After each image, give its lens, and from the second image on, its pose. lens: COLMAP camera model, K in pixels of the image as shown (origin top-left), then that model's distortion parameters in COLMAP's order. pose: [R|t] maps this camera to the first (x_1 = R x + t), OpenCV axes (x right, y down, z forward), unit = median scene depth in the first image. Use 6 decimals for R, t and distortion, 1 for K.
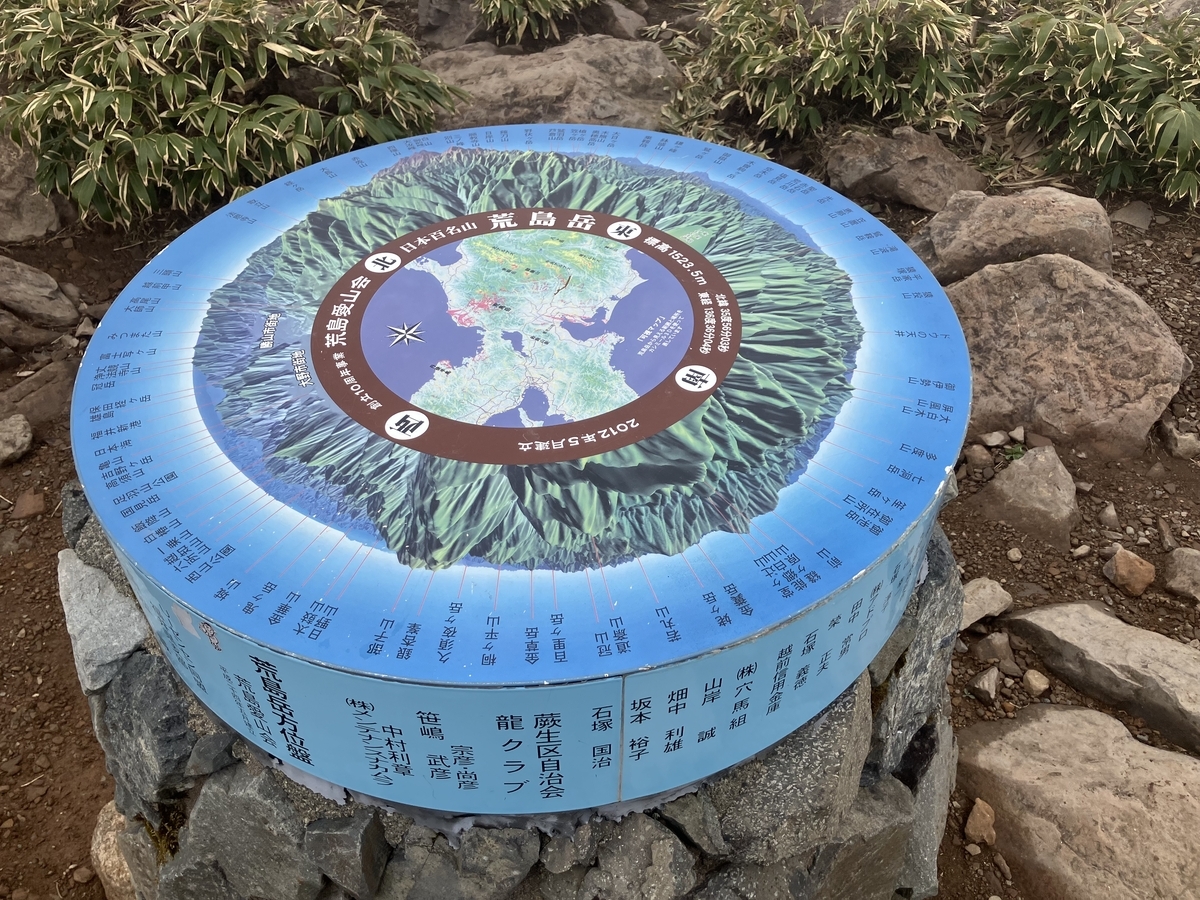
lens RADIAL K [[996.5, 0, 614.6], [0, 996.5, 450.3], [0, 0, 1]] dist [0.037903, -0.047414]
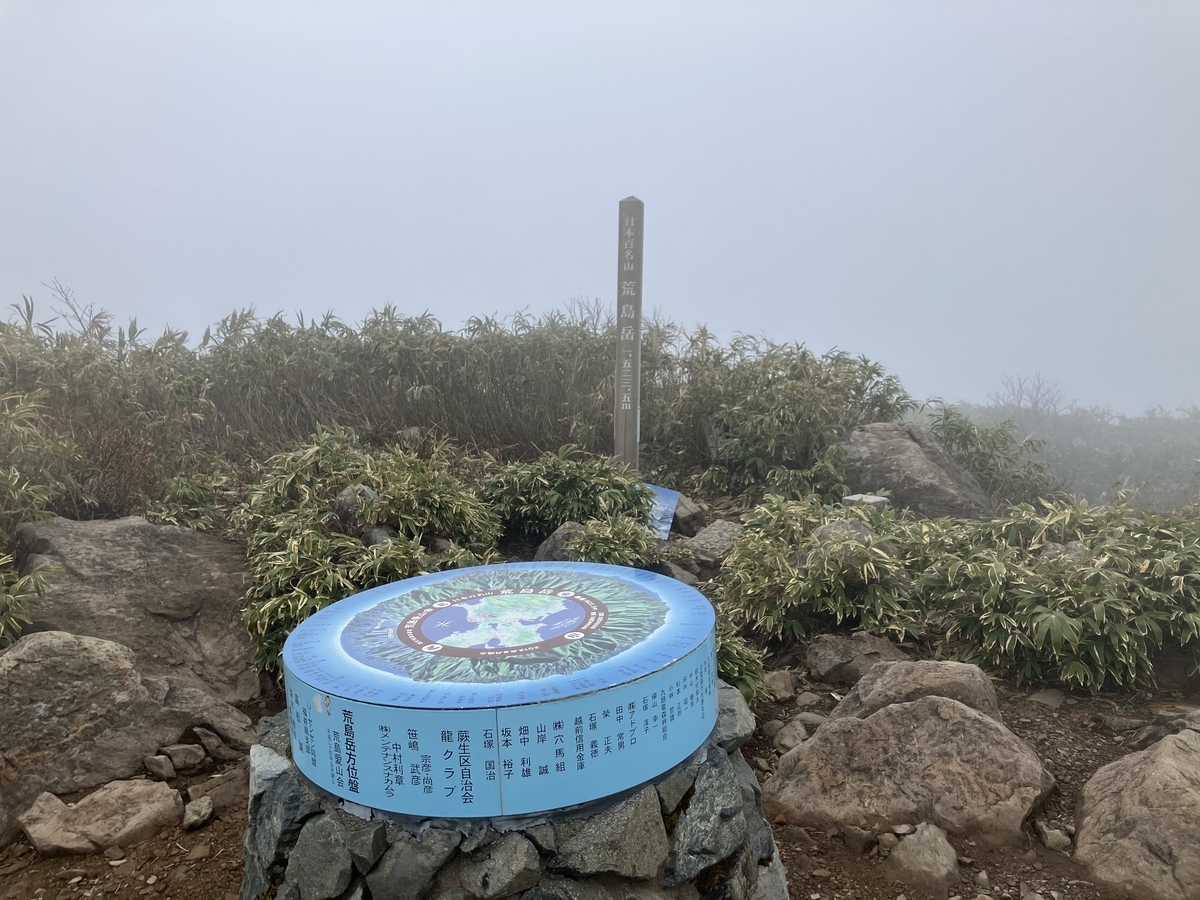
lens RADIAL K [[976.7, 0, 600.0], [0, 976.7, 450.0], [0, 0, 1]] dist [-0.033553, 0.008533]
pose [[0.988675, -0.014720, -0.149350, 0.188982], [-0.070988, 0.830929, -0.551831, 0.306144], [0.132222, 0.556184, 0.820474, -0.363239]]
